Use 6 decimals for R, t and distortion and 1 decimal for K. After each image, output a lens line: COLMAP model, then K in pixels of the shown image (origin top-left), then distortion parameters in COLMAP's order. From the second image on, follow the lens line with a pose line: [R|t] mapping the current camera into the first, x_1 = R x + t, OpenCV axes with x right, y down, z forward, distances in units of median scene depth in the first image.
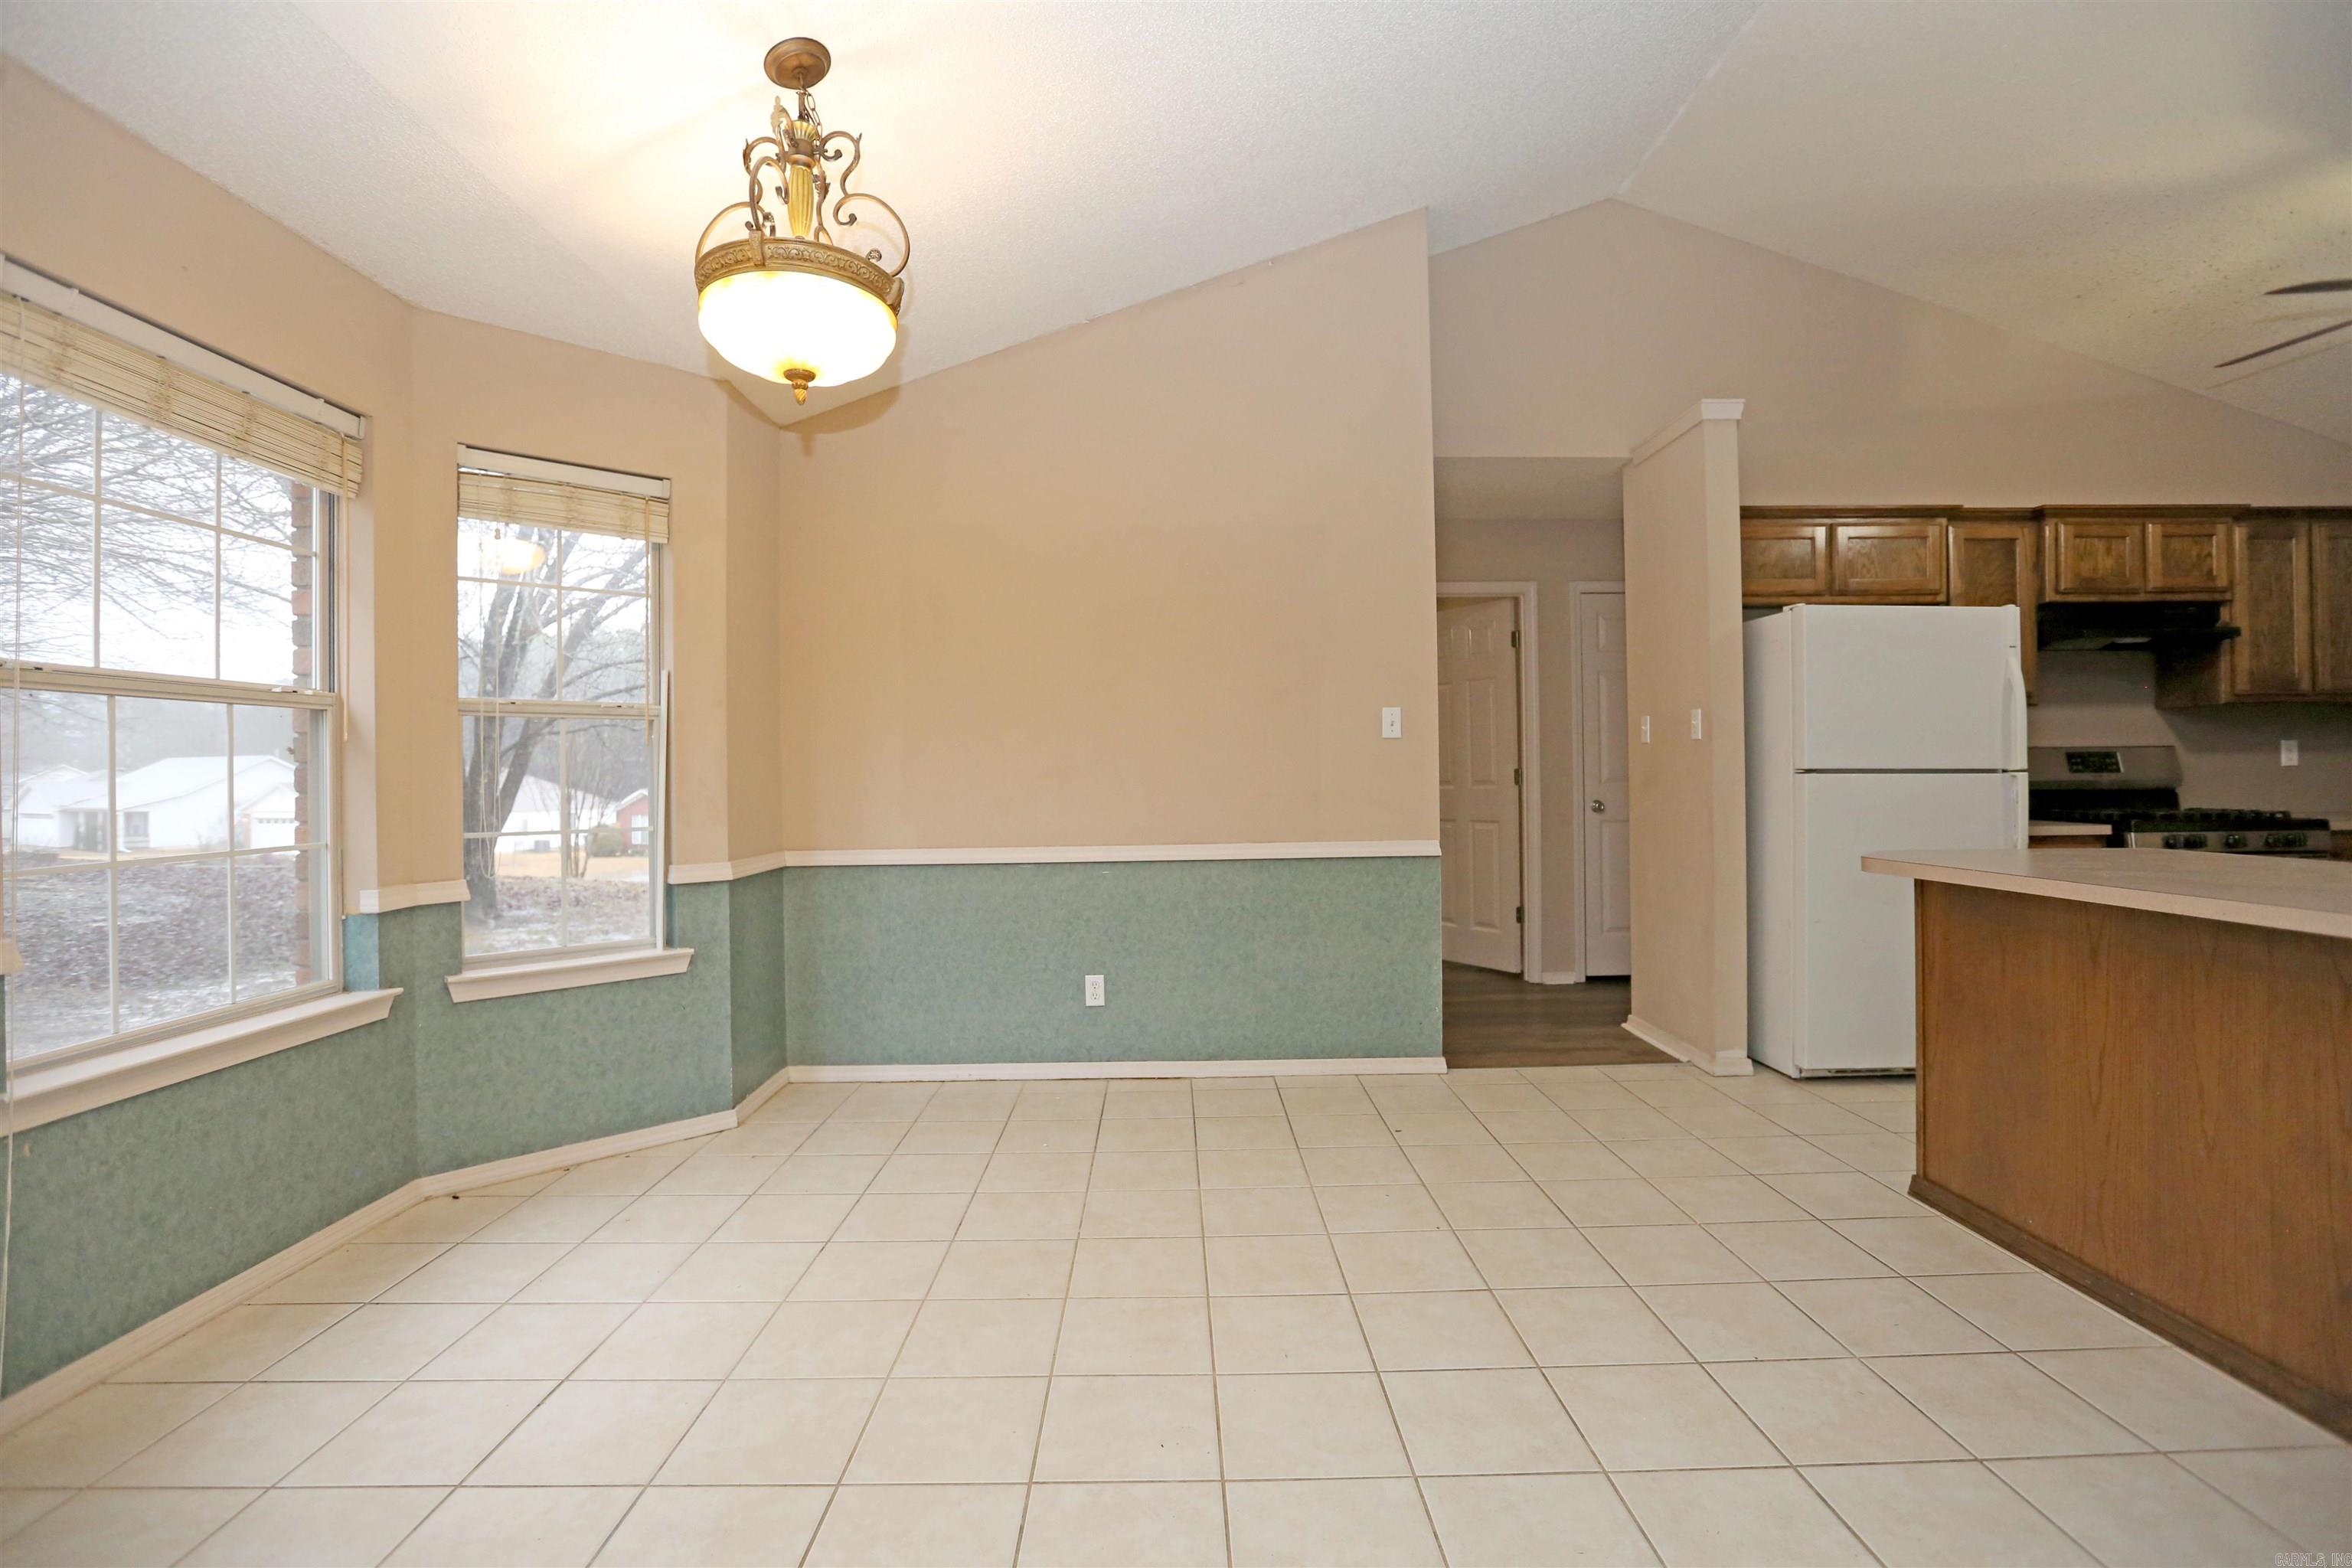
lens RADIAL K [[1067.2, 0, 1171.6], [0, 1067.2, 768.4], [0, 0, 1]] dist [-0.057558, 0.020843]
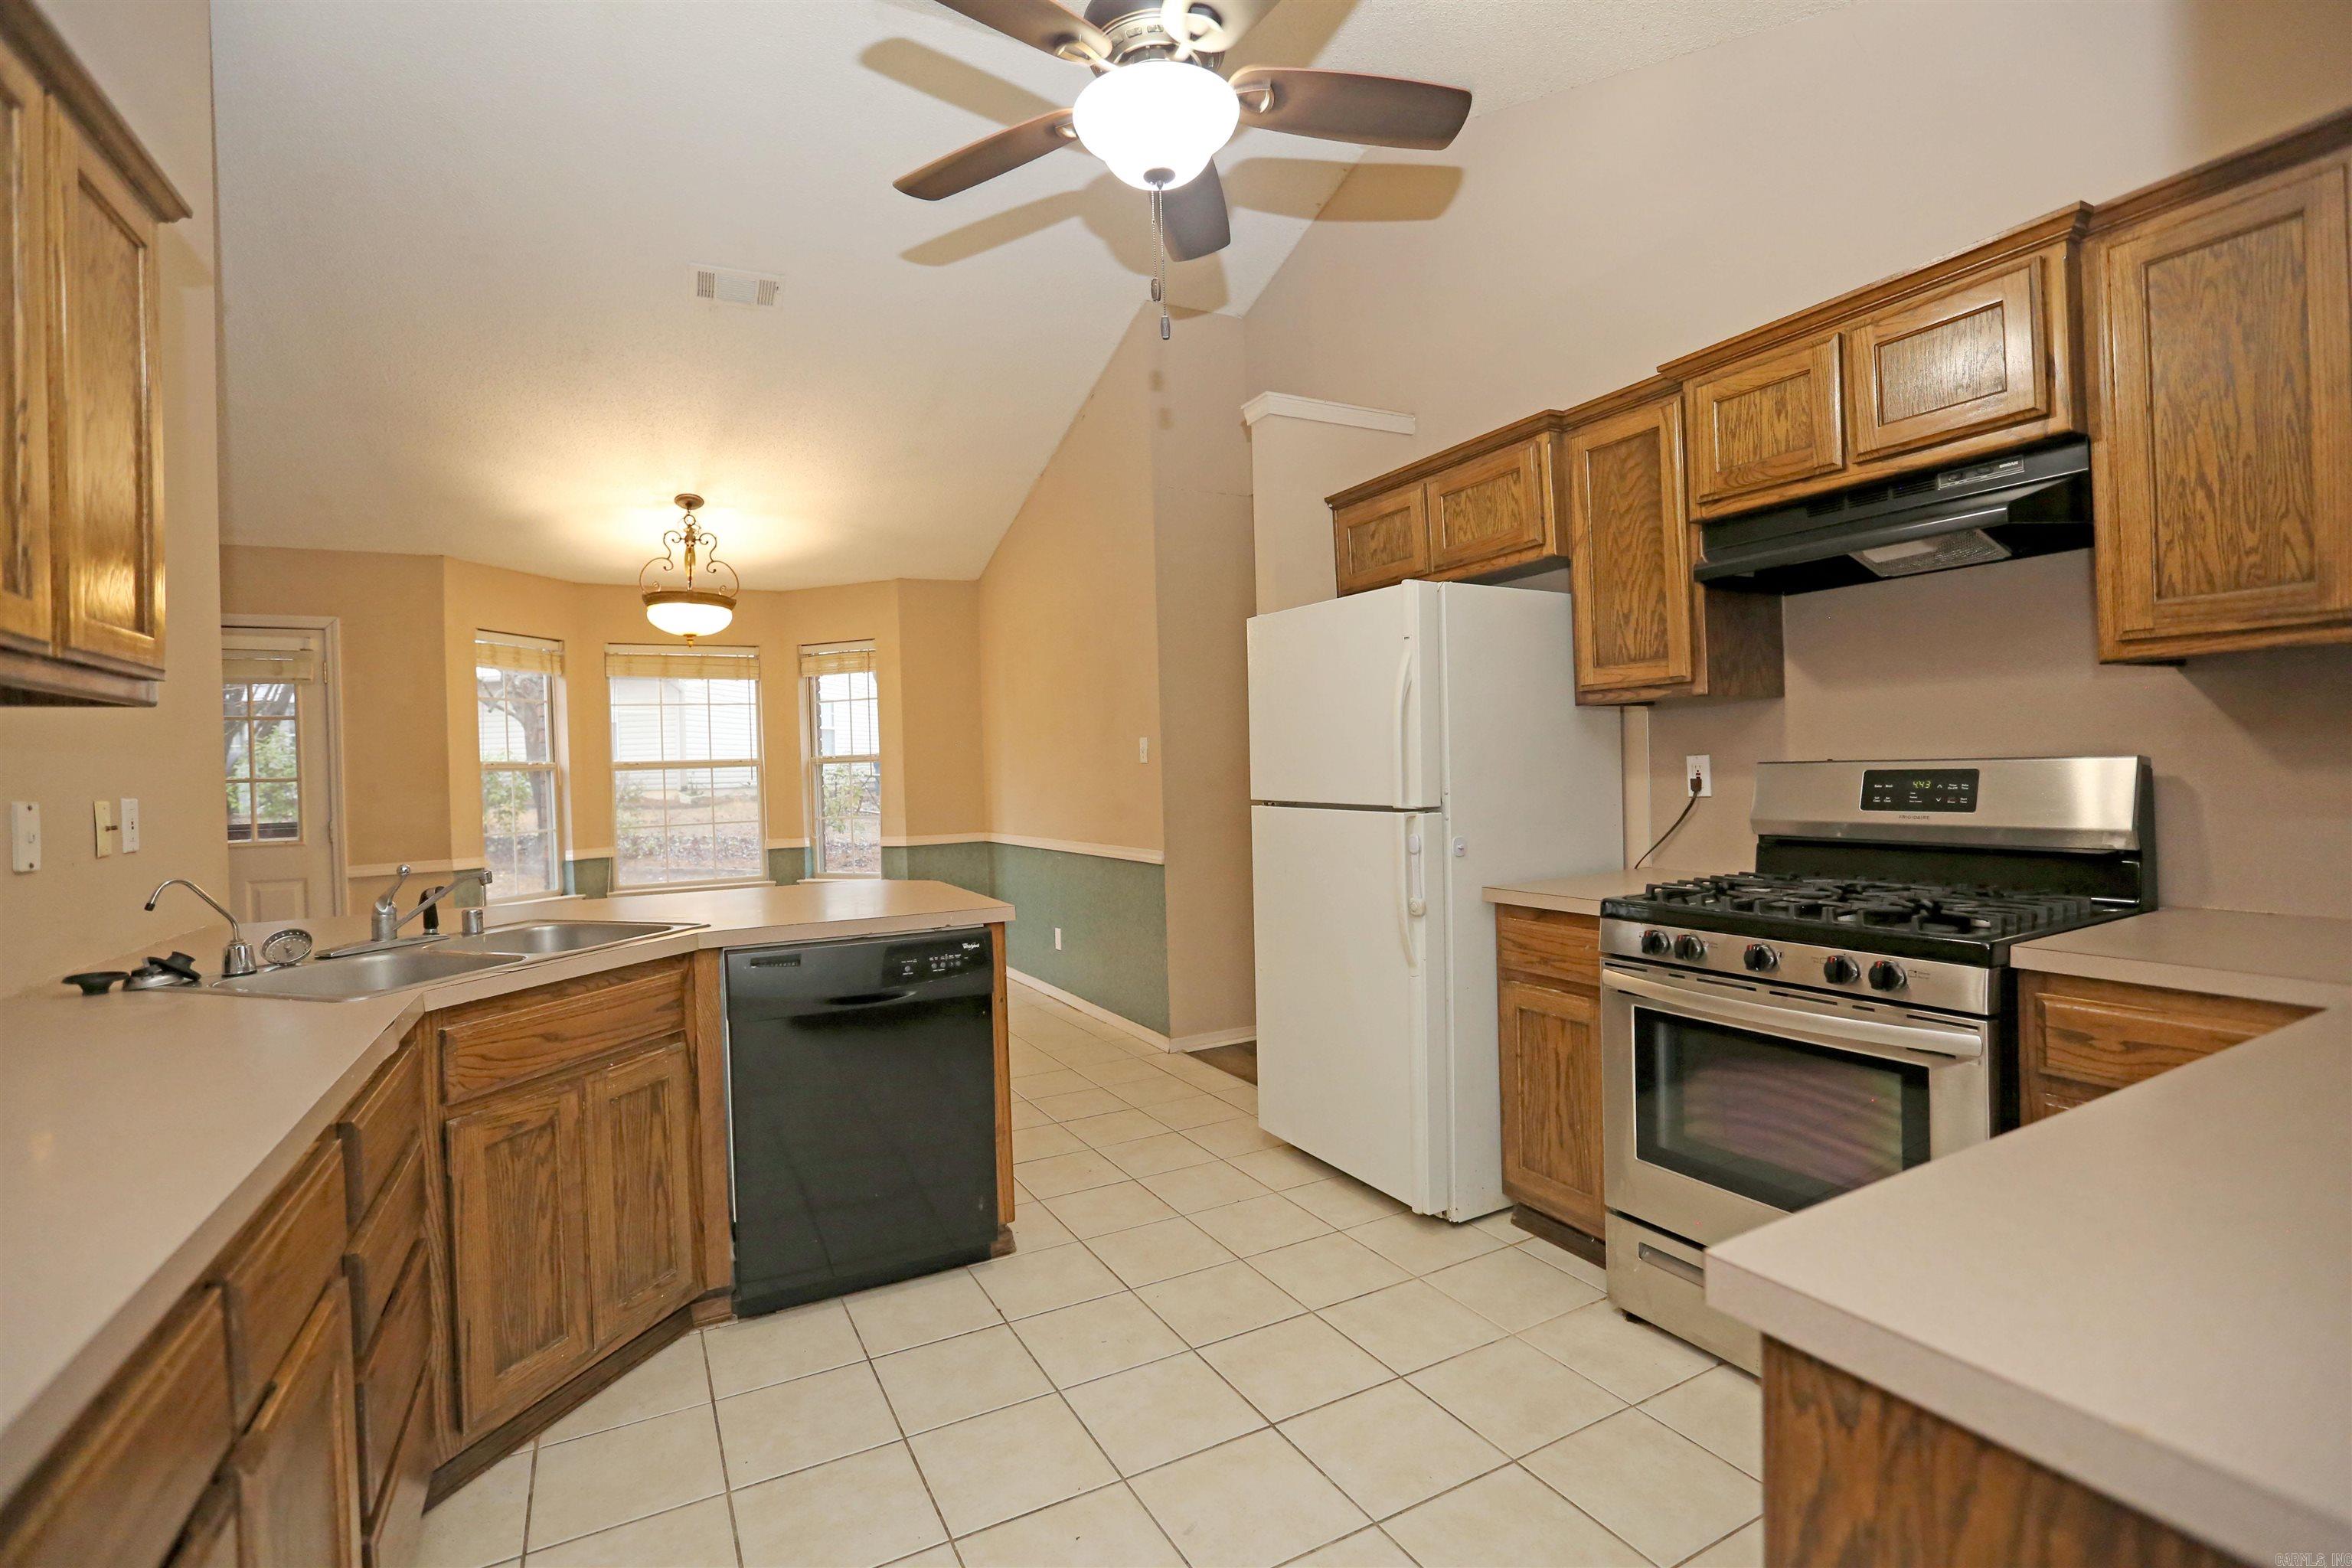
lens RADIAL K [[1067.2, 0, 1171.6], [0, 1067.2, 768.4], [0, 0, 1]] dist [-0.057558, 0.020843]
pose [[0.468930, -0.002344, -0.883232, 1.245324], [0.030573, 0.999440, 0.013580, -0.037368], [0.882706, -0.033370, 0.468739, 0.451570]]
